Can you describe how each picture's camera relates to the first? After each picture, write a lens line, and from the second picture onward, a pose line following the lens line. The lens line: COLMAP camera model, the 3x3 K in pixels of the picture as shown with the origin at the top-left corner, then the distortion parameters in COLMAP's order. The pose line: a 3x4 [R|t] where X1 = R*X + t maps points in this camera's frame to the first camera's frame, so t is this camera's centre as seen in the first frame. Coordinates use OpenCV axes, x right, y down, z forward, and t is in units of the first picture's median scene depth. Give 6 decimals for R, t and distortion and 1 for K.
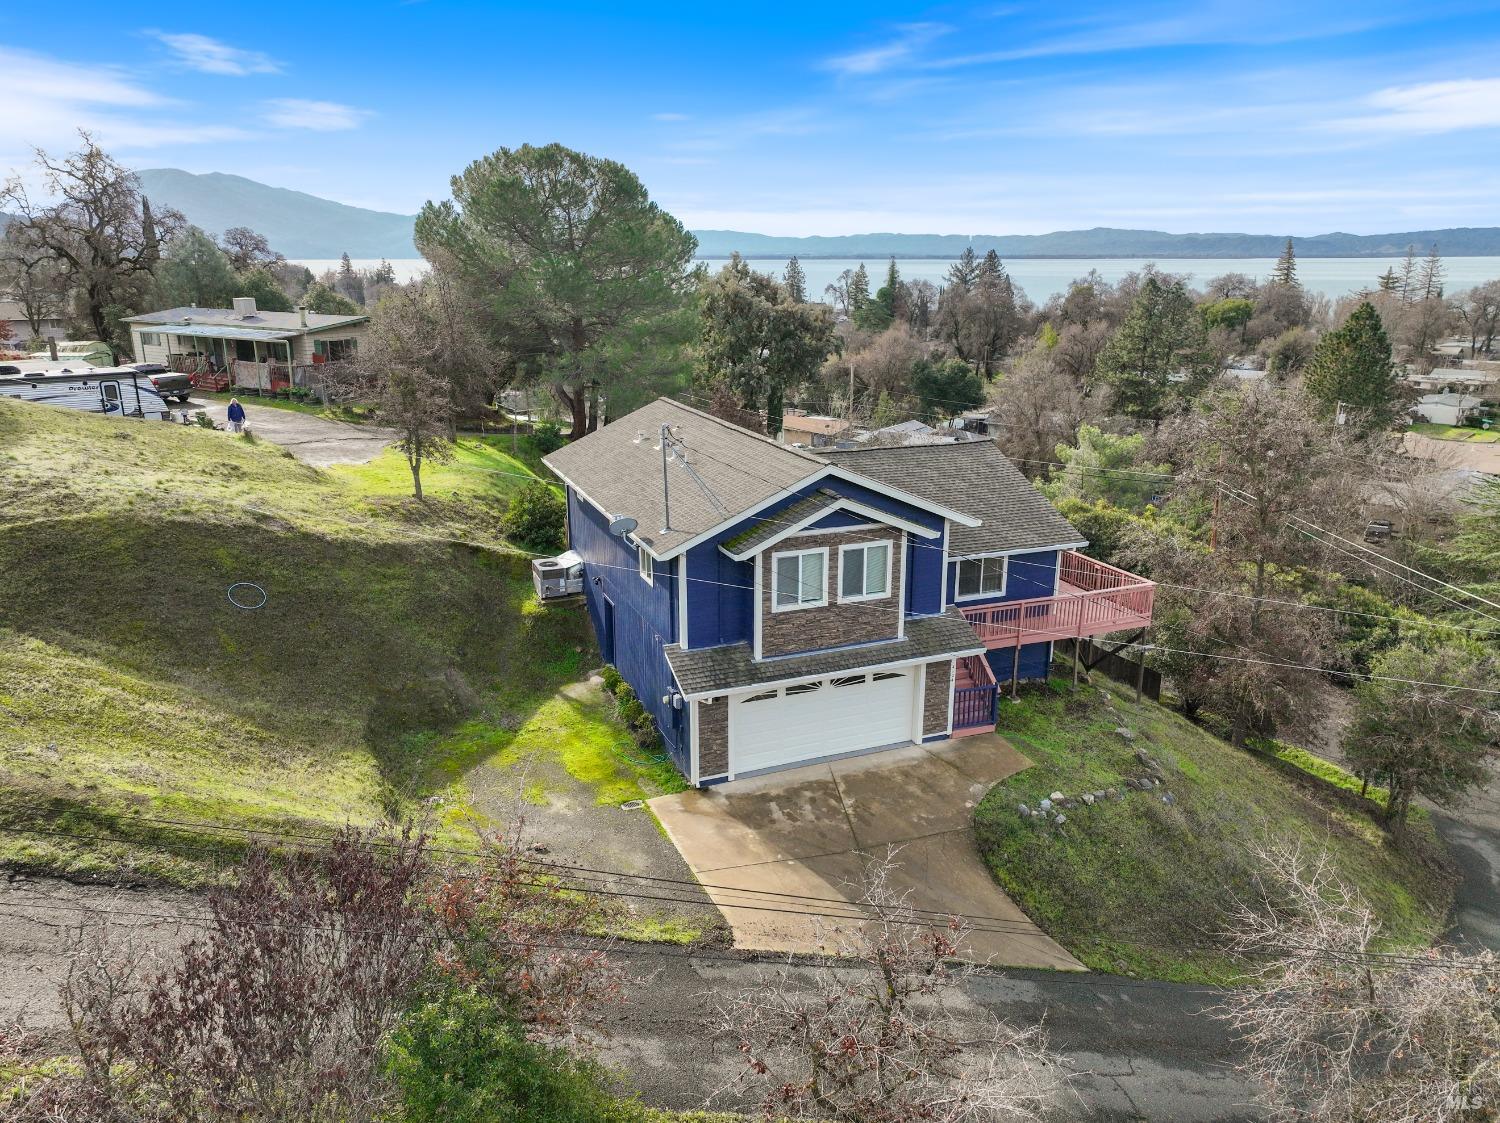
lens RADIAL K [[1059.0, 0, 750.0], [0, 1059.0, 561.5], [0, 0, 1]] dist [0.001846, 0.014395]
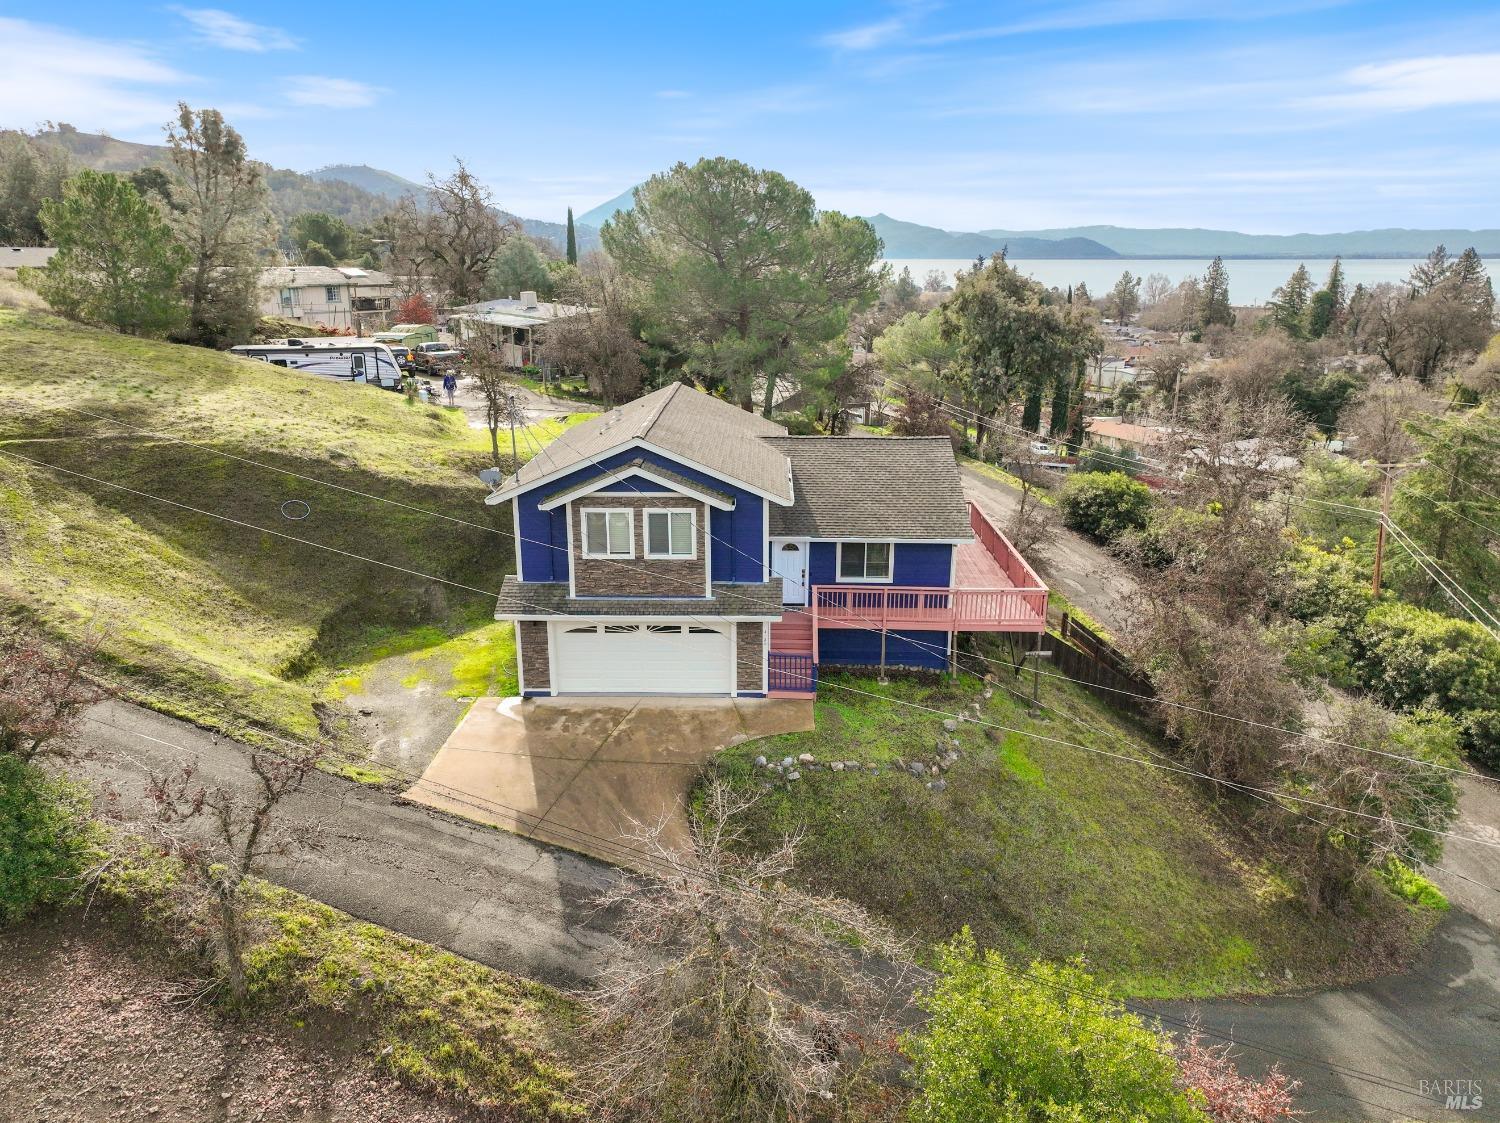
lens RADIAL K [[1059.0, 0, 750.0], [0, 1059.0, 561.5], [0, 0, 1]] dist [0.001846, 0.014395]
pose [[0.918848, 0.110359, -0.378865, 0.615267], [-0.110197, 0.993662, 0.022185, 0.004254], [0.378912, 0.021365, 0.925186, -0.028858]]
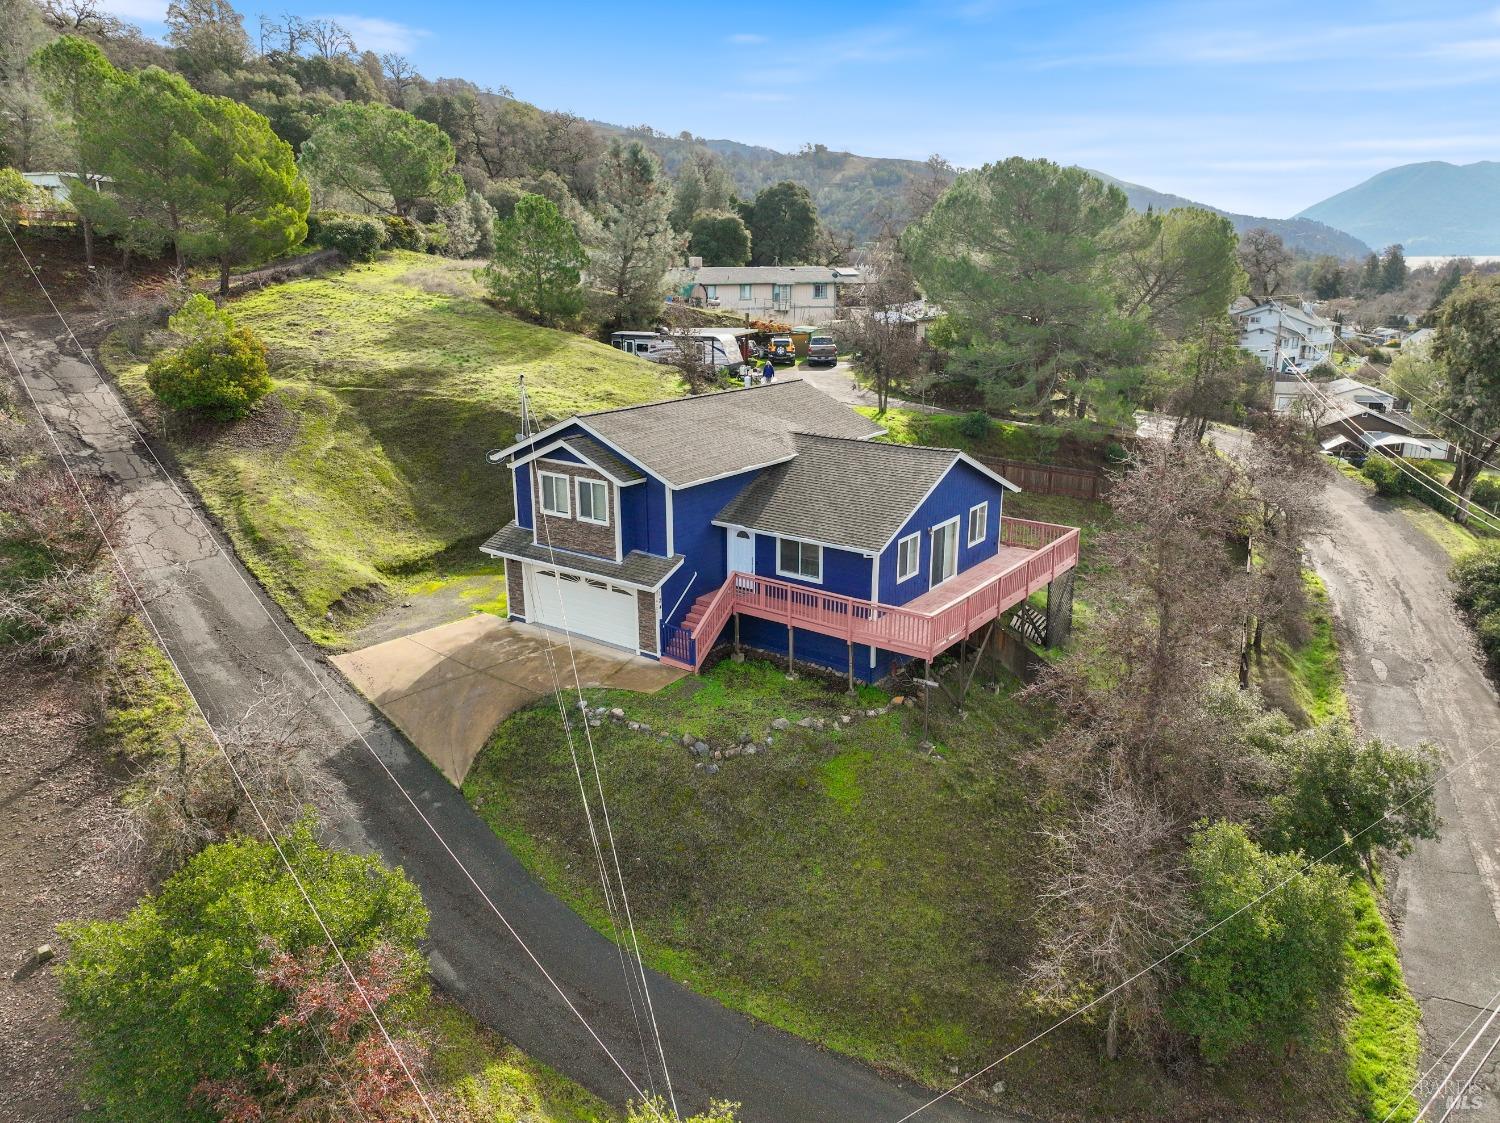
lens RADIAL K [[1059.0, 0, 750.0], [0, 1059.0, 561.5], [0, 0, 1]] dist [0.001846, 0.014395]
pose [[0.521365, 0.236933, -0.819781, 1.298003], [-0.234679, 0.963448, 0.129205, -0.133559], [0.820429, 0.125023, 0.557911, 0.420614]]
